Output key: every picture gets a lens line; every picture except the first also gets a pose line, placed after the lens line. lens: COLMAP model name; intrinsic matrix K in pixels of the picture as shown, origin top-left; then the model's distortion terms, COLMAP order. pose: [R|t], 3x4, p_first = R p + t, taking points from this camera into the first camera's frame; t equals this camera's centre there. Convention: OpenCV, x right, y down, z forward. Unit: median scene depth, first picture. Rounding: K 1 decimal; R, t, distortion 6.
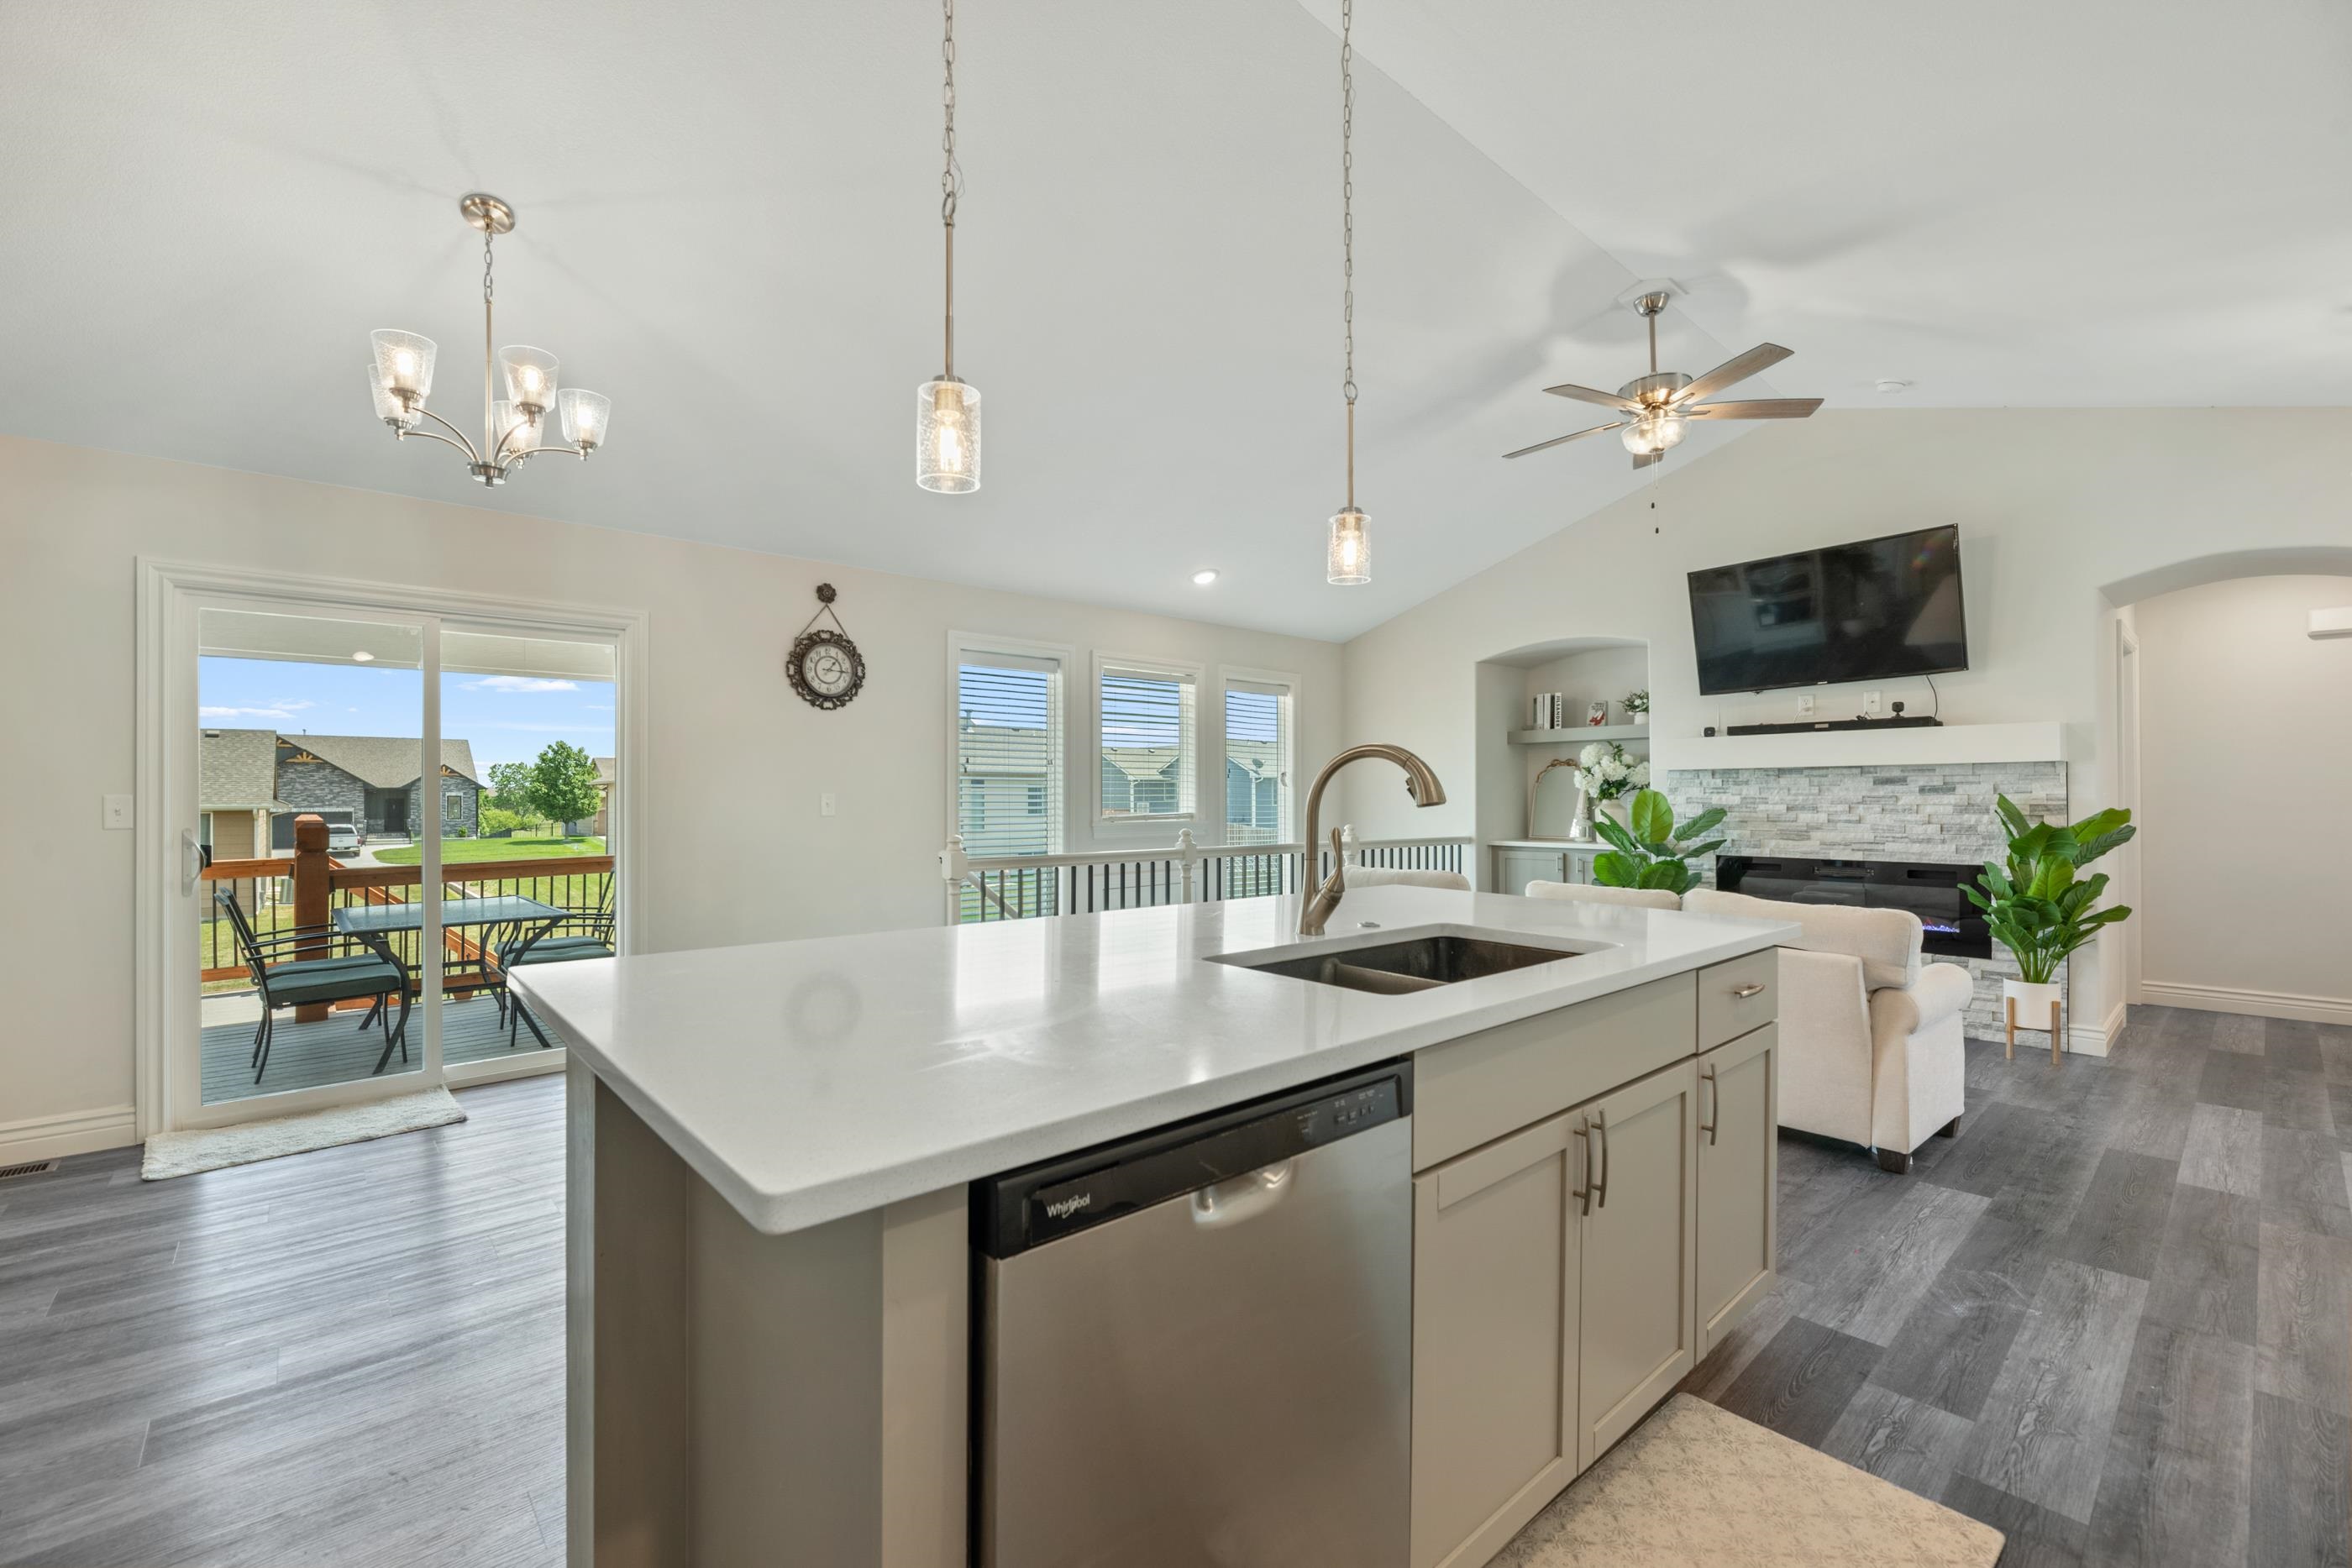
lens RADIAL K [[1014.5, 0, 1174.9], [0, 1014.5, 779.8], [0, 0, 1]] dist [0.000433, -0.002614]
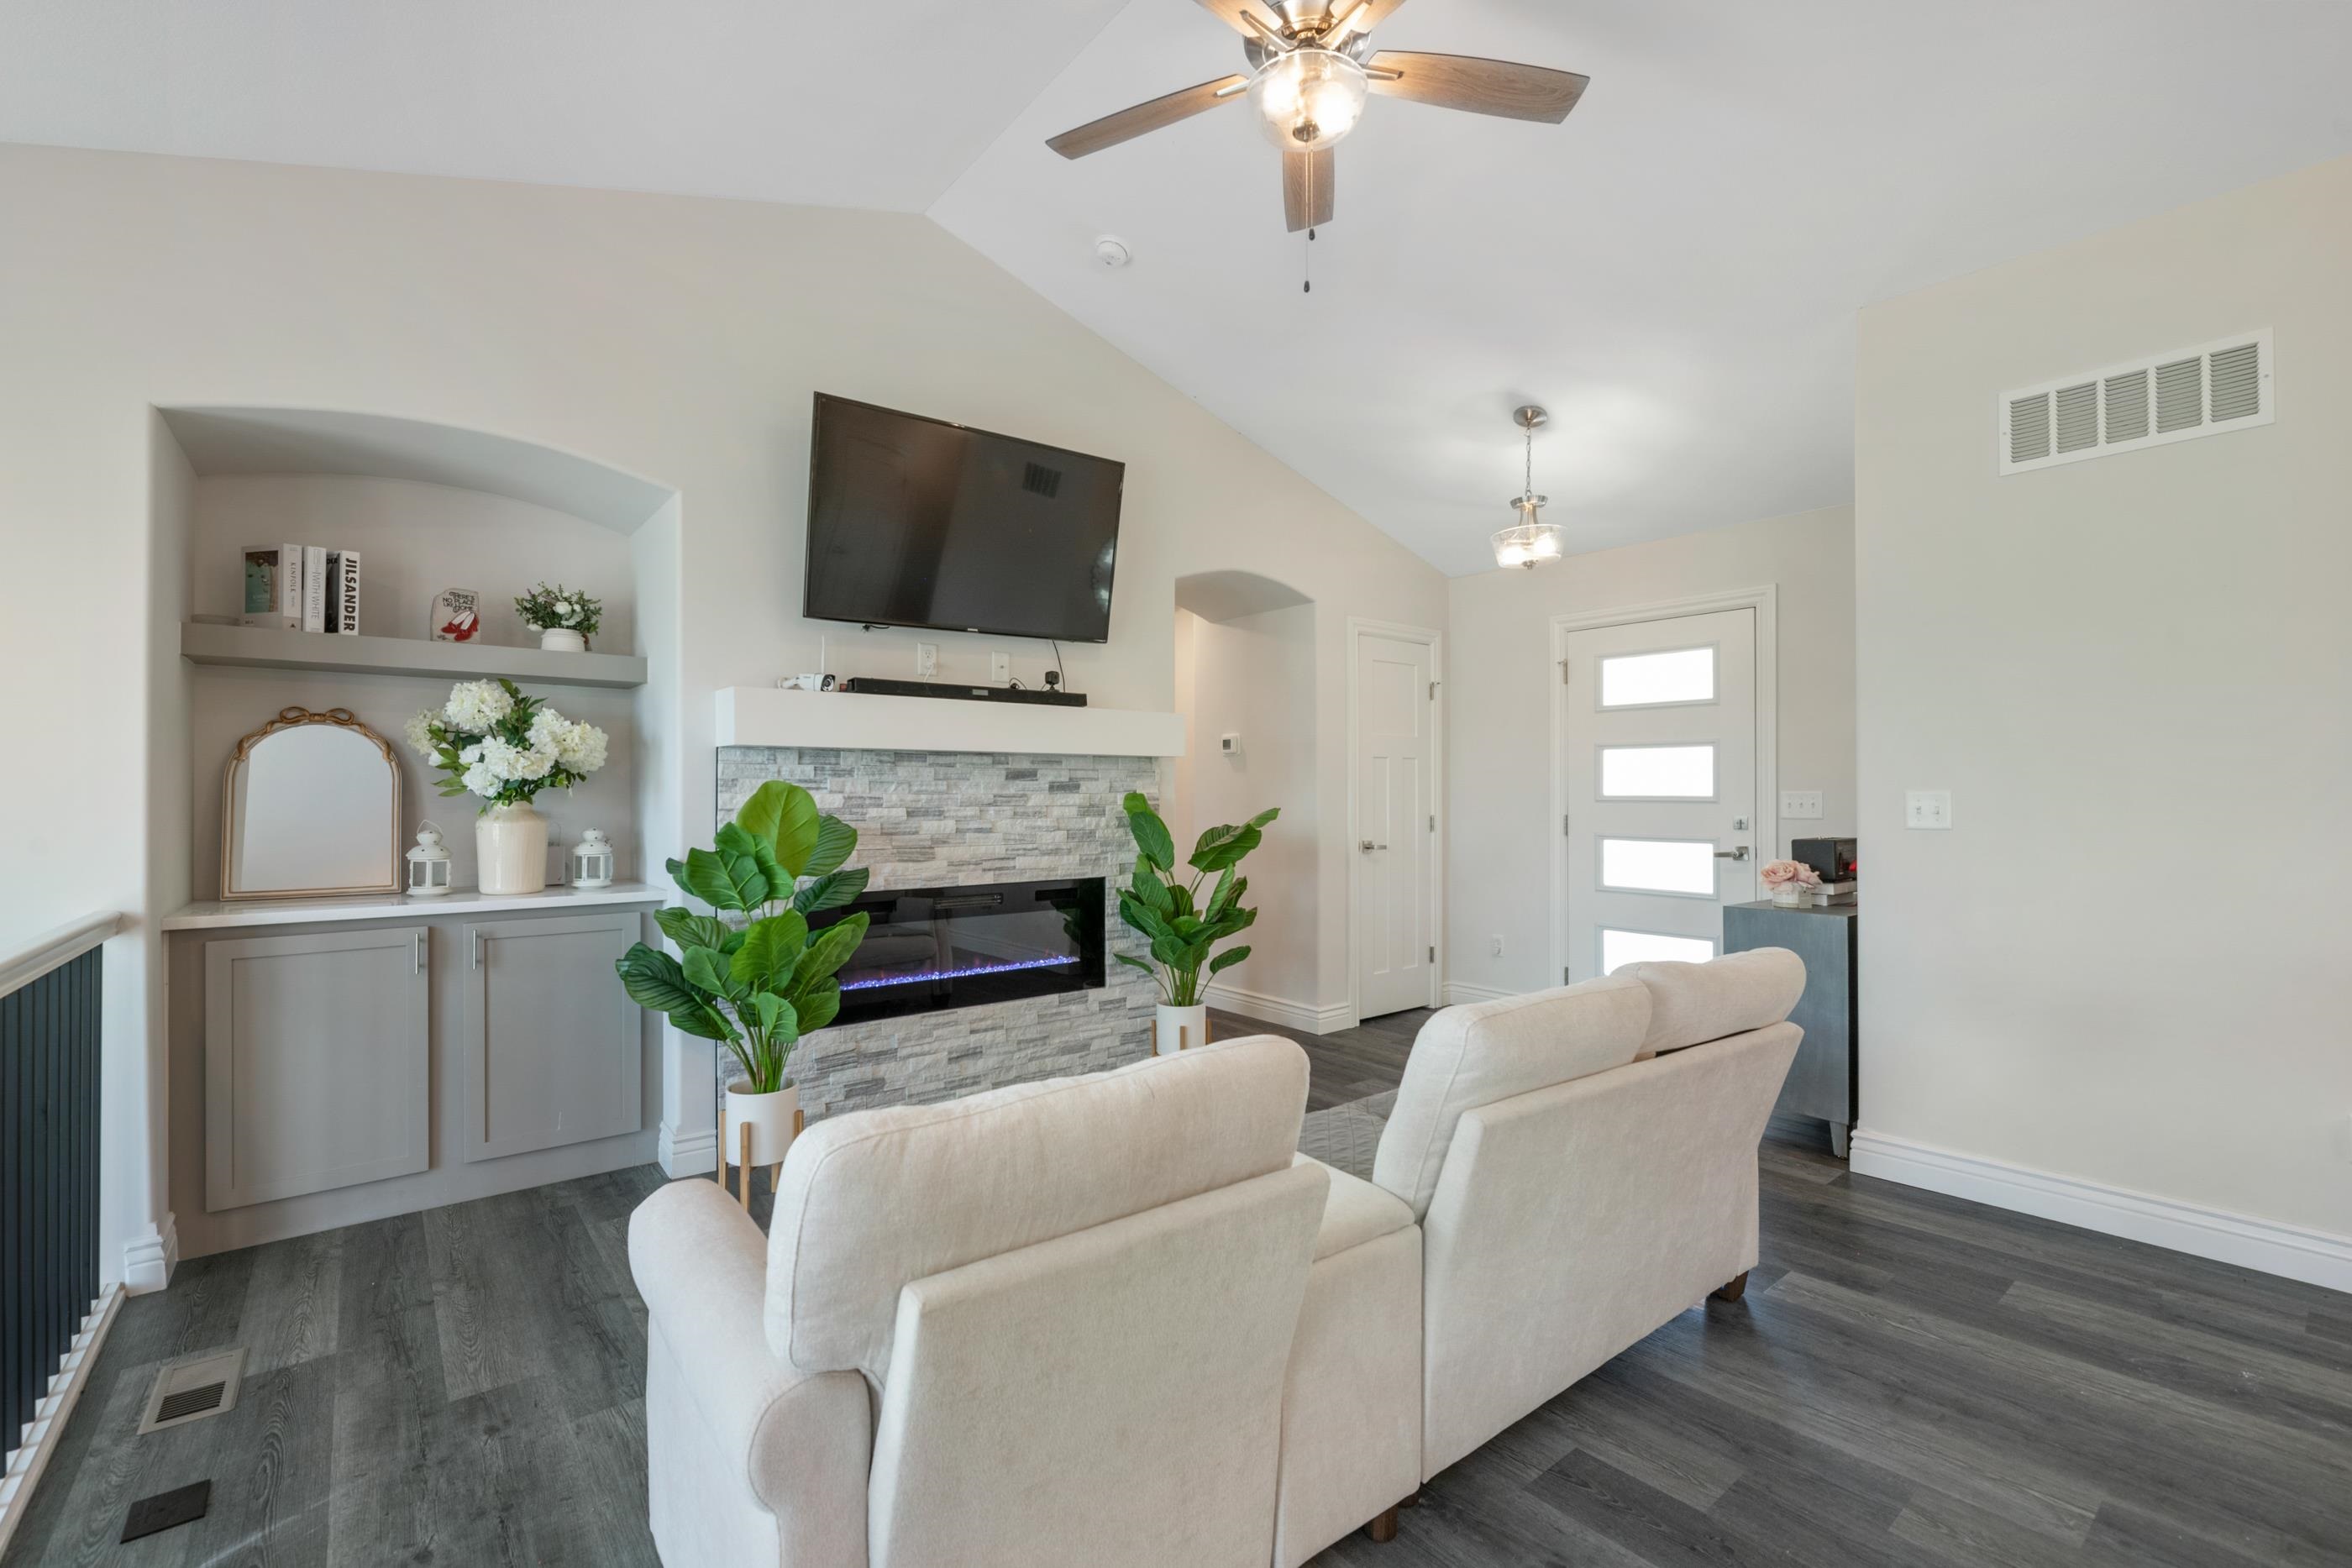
lens RADIAL K [[1014.5, 0, 1170.3], [0, 1014.5, 785.3], [0, 0, 1]] dist [0.000433, -0.002614]
pose [[0.053009, 0.010004, 0.998544, -0.042038], [-0.018485, 0.999788, -0.009035, 0.013933], [-0.998423, -0.017979, 0.053182, 0.858374]]
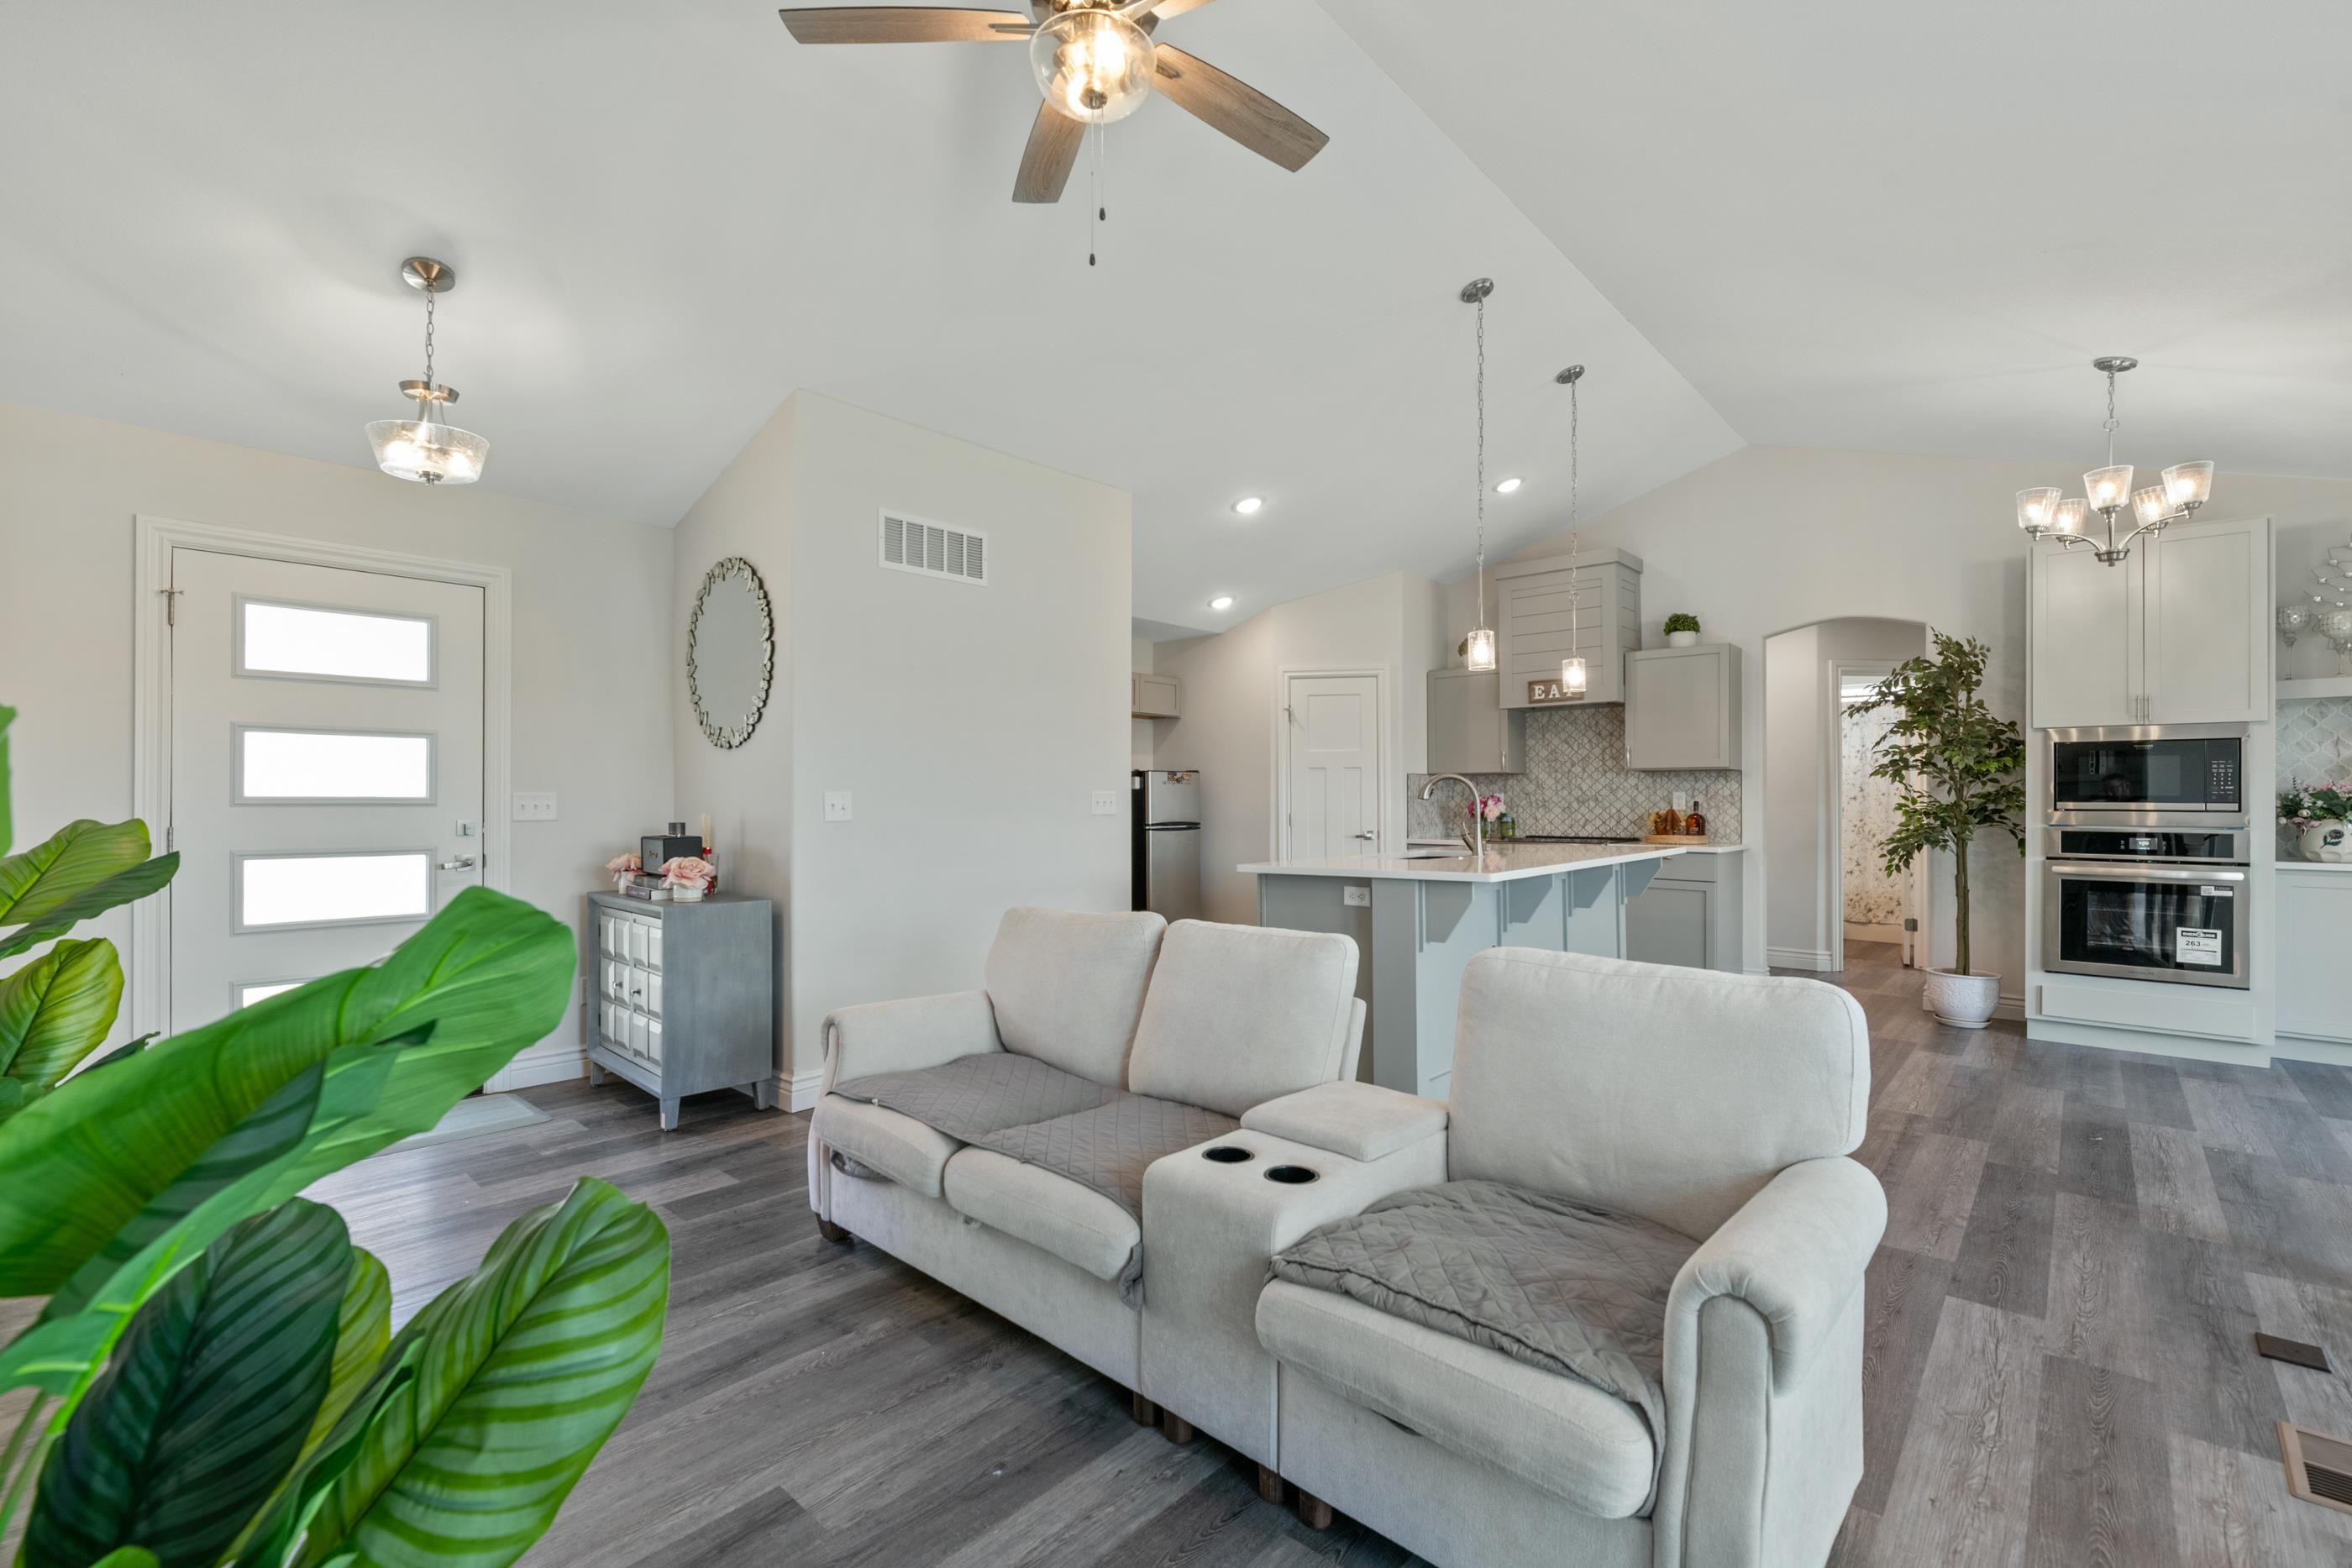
lens RADIAL K [[1014.5, 0, 1178.3], [0, 1014.5, 796.9], [0, 0, 1]] dist [0.000433, -0.002614]
pose [[-0.993883, 0.003448, -0.110381, 0.400644], [0.005876, 0.999748, -0.021683, 0.025088], [0.110278, -0.022199, -0.993653, 1.234311]]
